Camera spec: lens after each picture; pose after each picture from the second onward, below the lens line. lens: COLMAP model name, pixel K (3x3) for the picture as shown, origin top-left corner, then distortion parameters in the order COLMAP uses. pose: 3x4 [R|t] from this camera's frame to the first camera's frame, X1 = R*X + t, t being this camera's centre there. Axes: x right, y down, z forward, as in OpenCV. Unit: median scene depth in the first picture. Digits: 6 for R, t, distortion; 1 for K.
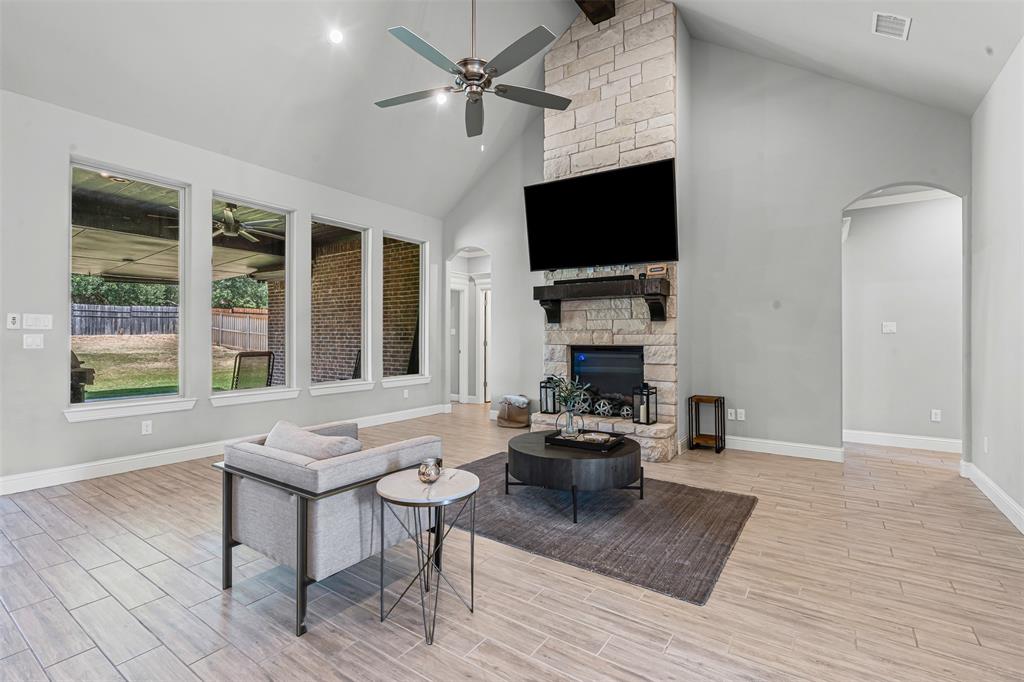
lens RADIAL K [[466.5, 0, 512.0], [0, 466.5, 341.0], [0, 0, 1]] dist [-0.001311, 0.000206]
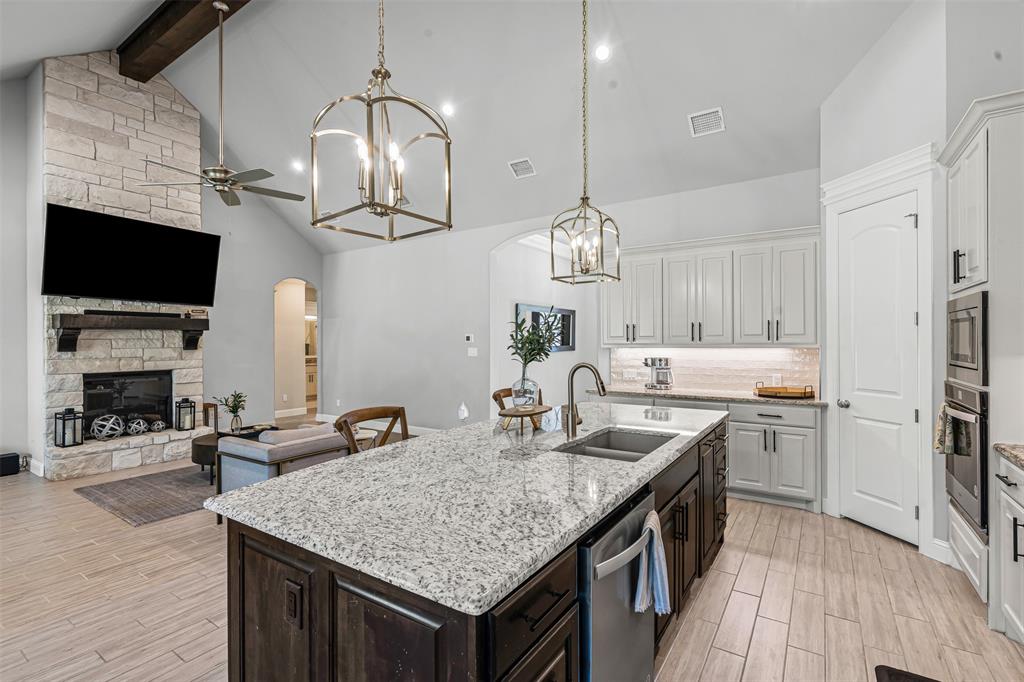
lens RADIAL K [[468.3, 0, 512.0], [0, 468.3, 341.0], [0, 0, 1]] dist [-0.000020, 0.000126]
pose [[-0.017827, -0.007302, 0.999814, -0.938700], [0.004053, 0.999965, 0.007375, -0.068109], [-0.999833, 0.004184, -0.017796, 0.117876]]
